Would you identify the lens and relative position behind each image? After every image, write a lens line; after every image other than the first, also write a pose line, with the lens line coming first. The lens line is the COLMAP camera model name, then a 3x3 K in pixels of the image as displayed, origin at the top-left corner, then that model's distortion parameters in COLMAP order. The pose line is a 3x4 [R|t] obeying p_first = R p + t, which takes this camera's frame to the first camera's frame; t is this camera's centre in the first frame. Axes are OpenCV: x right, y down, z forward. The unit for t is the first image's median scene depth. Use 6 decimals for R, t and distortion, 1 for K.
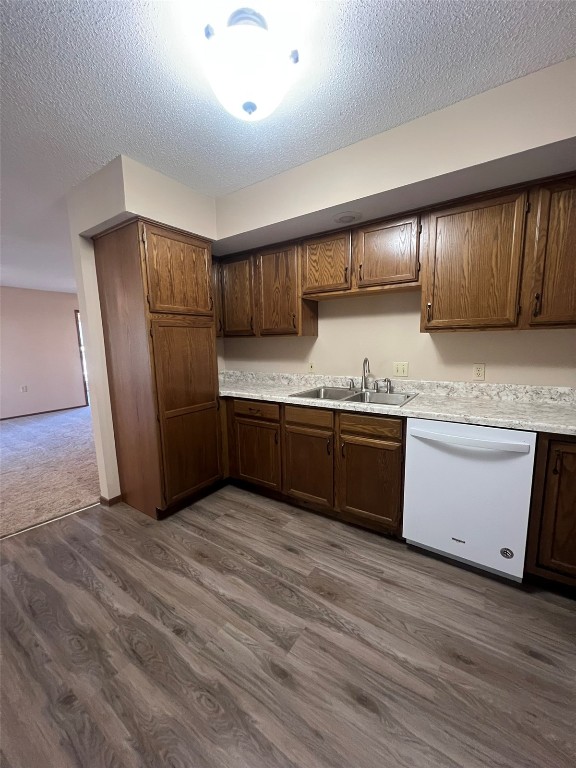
lens RADIAL K [[308.0, 0, 288.0], [0, 308.0, 384.3], [0, 0, 1]] dist [0.002910, 0.000166]
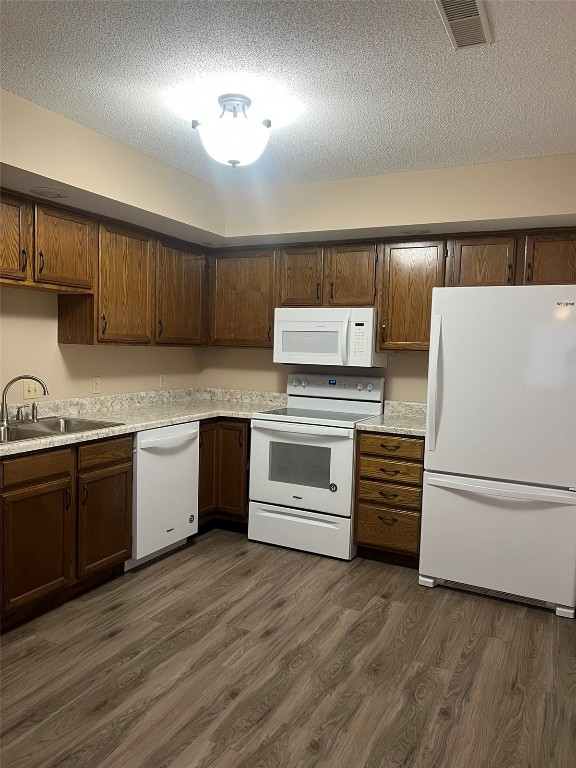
lens RADIAL K [[571.7, 0, 287.6], [0, 571.7, 385.1], [0, 0, 1]] dist [0.001743, 0.001338]
pose [[-0.137477, -0.053214, 0.989074, -1.678306], [0.113597, 0.991120, 0.069114, -0.128388], [-0.983969, 0.121857, -0.130211, 0.842368]]
